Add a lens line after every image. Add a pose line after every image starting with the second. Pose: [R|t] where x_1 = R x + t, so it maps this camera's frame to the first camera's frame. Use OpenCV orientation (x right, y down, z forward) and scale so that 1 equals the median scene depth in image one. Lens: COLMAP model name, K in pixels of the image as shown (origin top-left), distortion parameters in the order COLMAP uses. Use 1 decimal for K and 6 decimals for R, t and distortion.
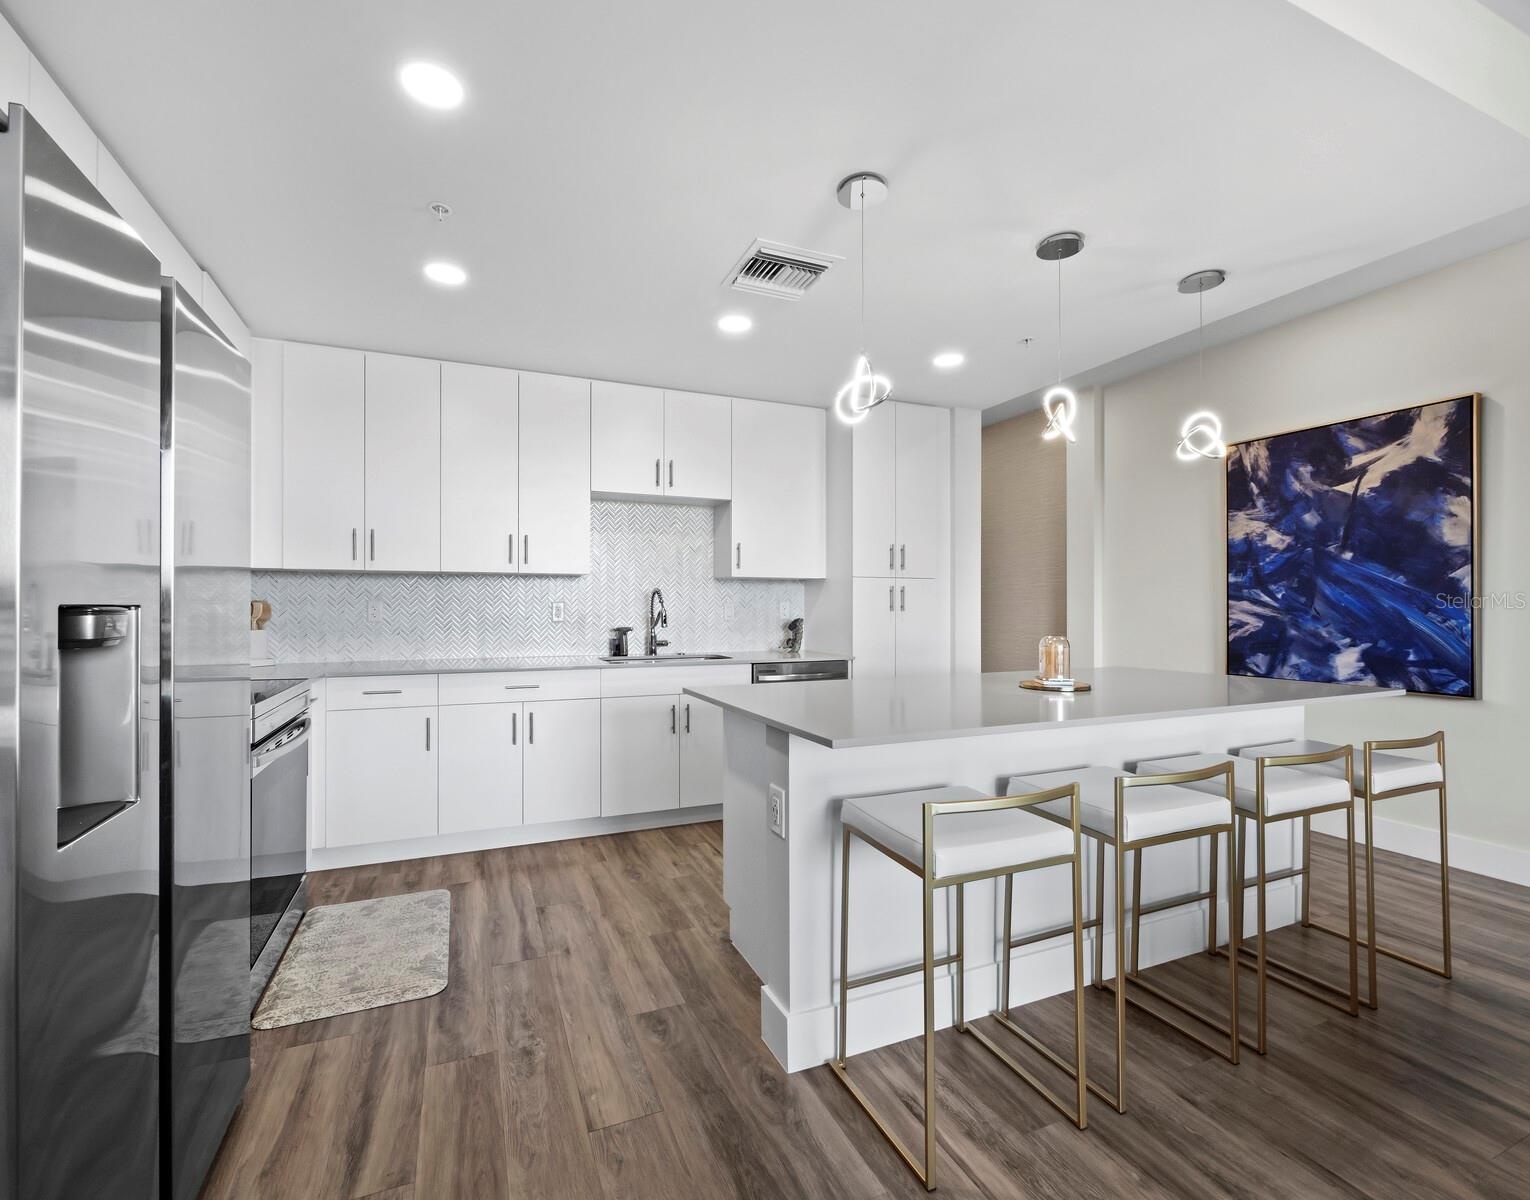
lens RADIAL K [[673.1, 0, 759.1], [0, 673.1, 605.6], [0, 0, 1]] dist [0.009328, -0.000110]
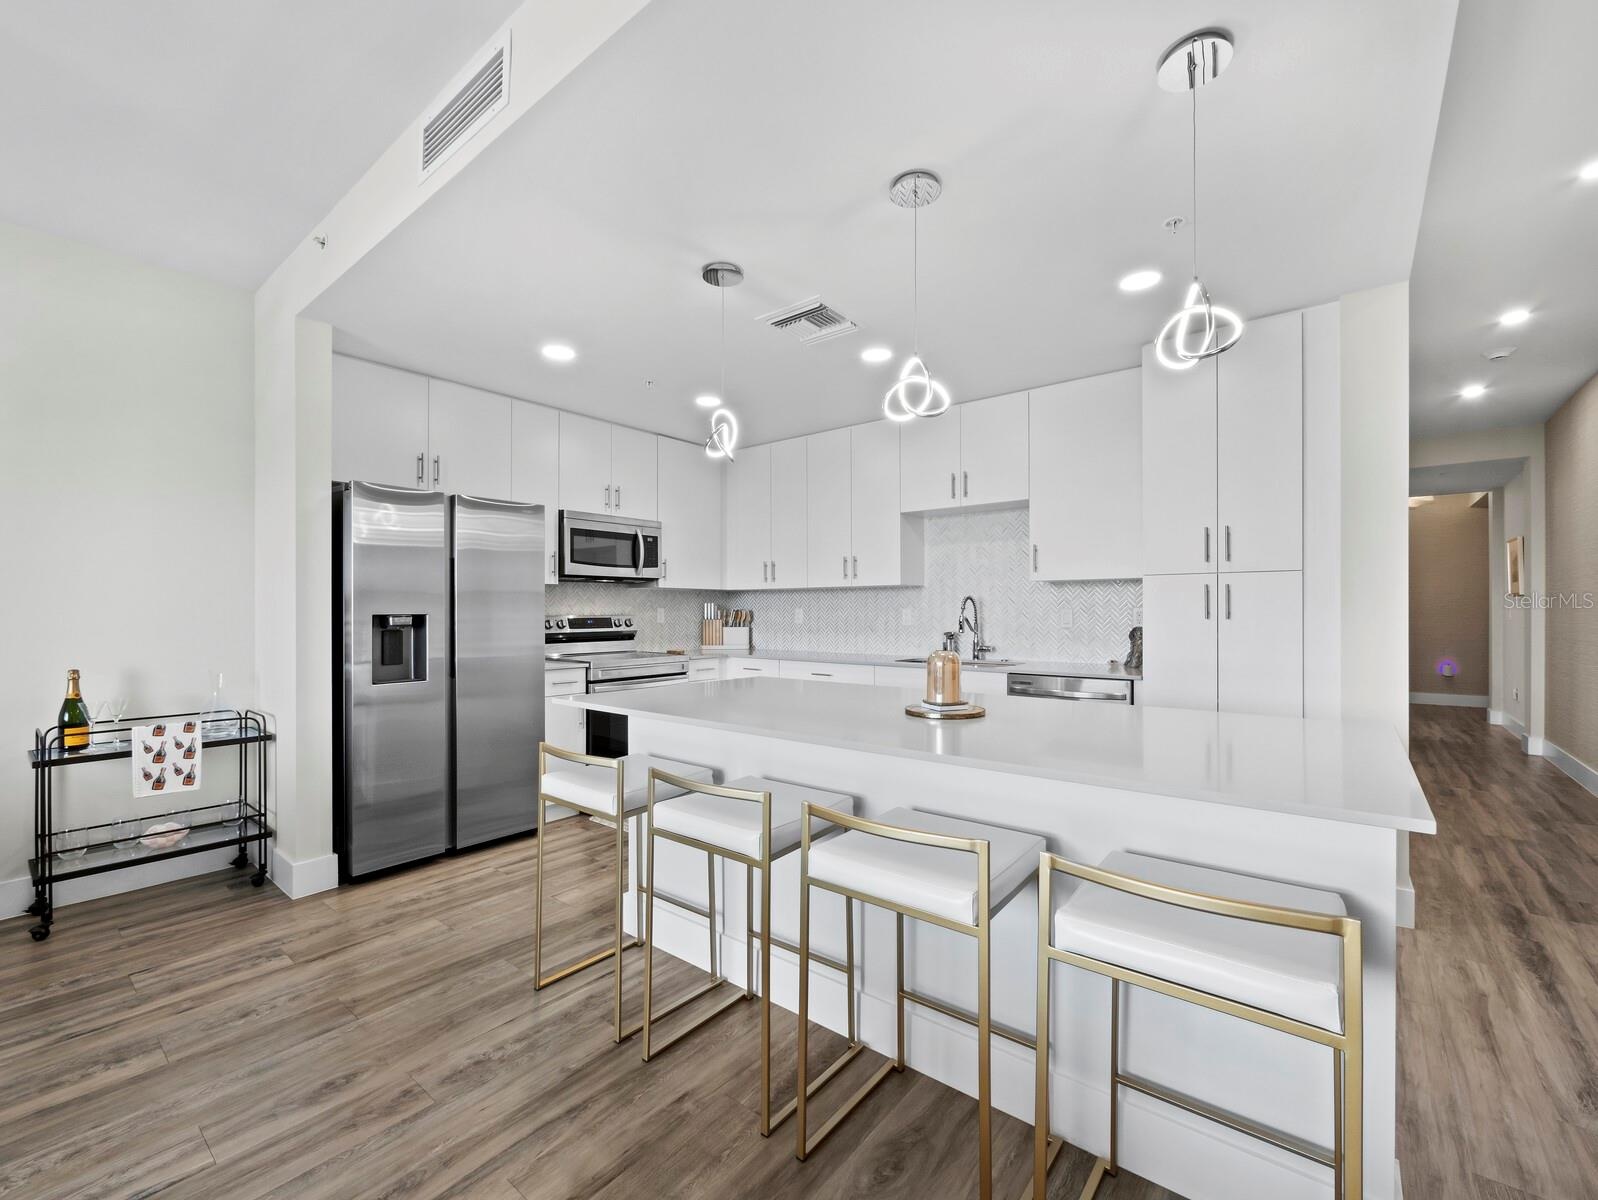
lens RADIAL K [[678.7, 0, 796.3], [0, 678.7, 606.4], [0, 0, 1]] dist [-0.009252, 0.000603]
pose [[0.463258, -0.009863, -0.886169, 0.944889], [0.004178, 0.999951, -0.008945, -0.000252], [0.886214, 0.000441, 0.463277, 0.398907]]
